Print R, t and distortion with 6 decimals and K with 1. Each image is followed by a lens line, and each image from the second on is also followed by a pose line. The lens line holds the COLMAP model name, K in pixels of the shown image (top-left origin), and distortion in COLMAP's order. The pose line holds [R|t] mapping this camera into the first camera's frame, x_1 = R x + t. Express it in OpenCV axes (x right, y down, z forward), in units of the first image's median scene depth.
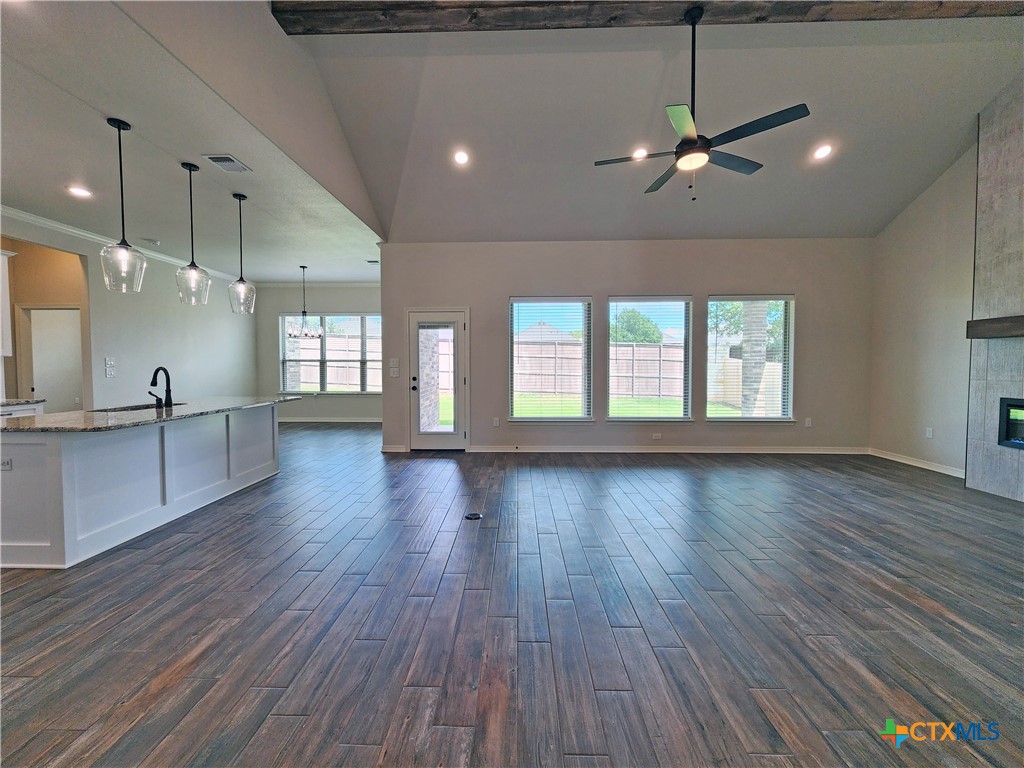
lens RADIAL K [[420.4, 0, 505.7], [0, 420.4, 379.3], [0, 0, 1]] dist [0.002787, -0.000193]
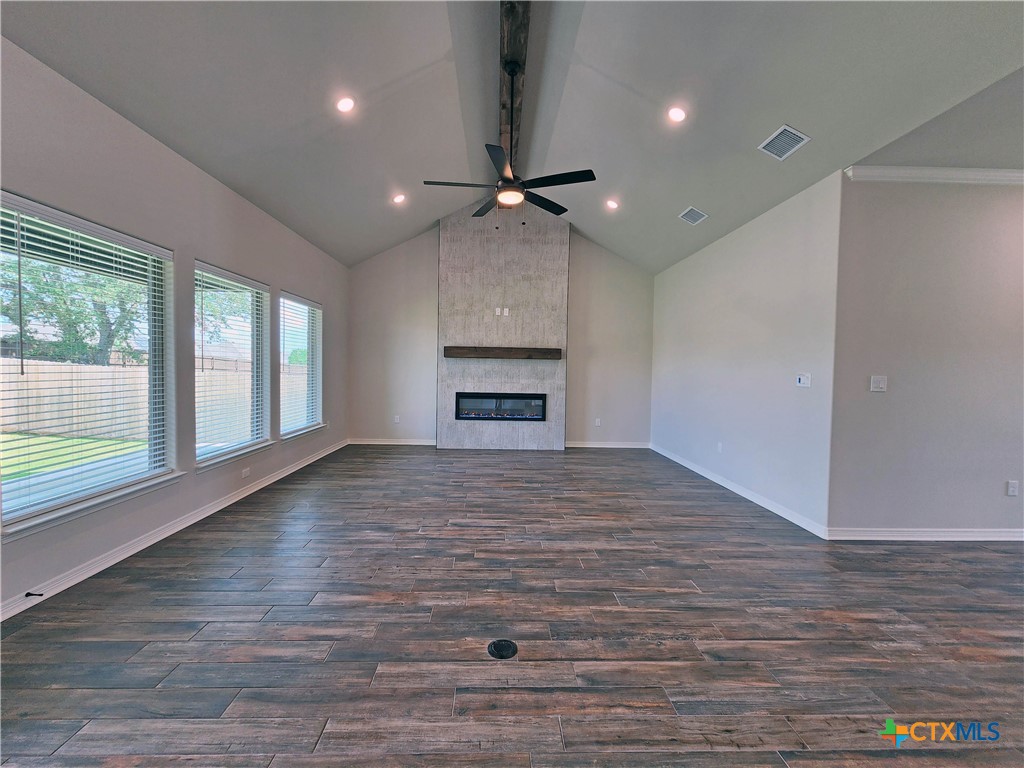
lens RADIAL K [[420.4, 0, 505.7], [0, 420.4, 379.3], [0, 0, 1]] dist [0.002787, -0.000193]
pose [[-0.059944, -0.025924, 0.997865, -0.742757], [0.016600, 0.999499, 0.026963, -0.069054], [-0.998064, 0.018181, -0.059483, 1.182522]]
